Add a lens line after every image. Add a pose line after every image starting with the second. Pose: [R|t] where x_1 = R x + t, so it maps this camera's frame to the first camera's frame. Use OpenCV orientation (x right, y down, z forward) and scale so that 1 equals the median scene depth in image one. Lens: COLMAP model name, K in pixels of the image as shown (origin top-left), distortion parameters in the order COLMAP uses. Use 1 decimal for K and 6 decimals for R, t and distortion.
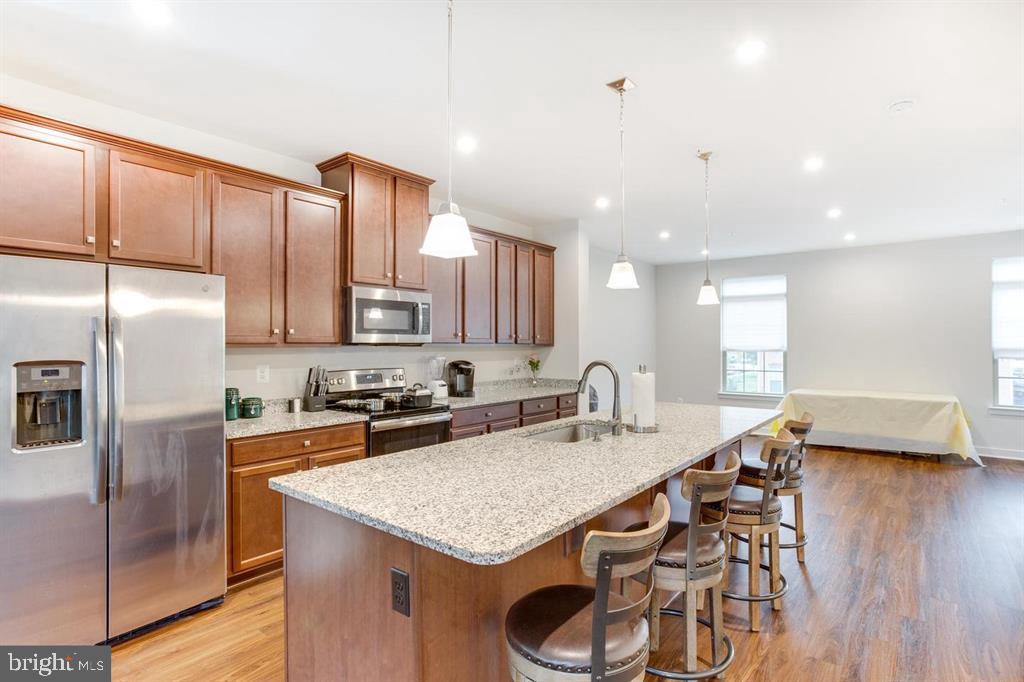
lens RADIAL K [[524.7, 0, 524.0], [0, 524.7, 342.1], [0, 0, 1]] dist [-0.056169, 0.023820]
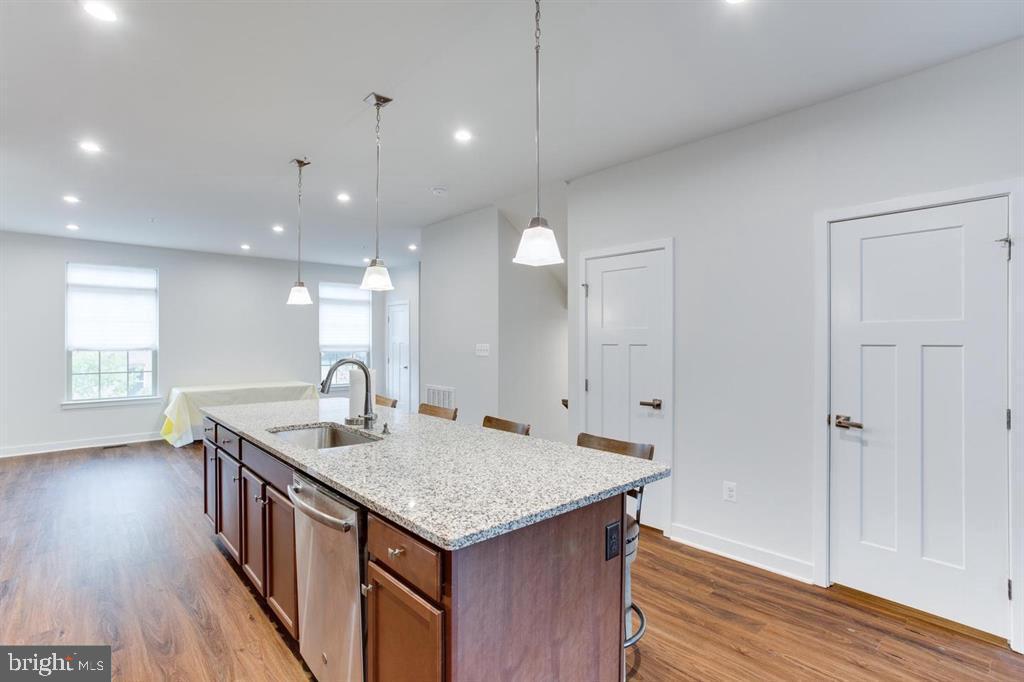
lens RADIAL K [[499.0, 0, 519.4], [0, 499.0, 342.7], [0, 0, 1]] dist [-0.040278, 0.019236]
pose [[0.161586, -0.002651, 0.986855, -0.564156], [-0.001912, 0.999994, 0.003000, 0.000754], [-0.986857, -0.002371, 0.161580, 0.400435]]
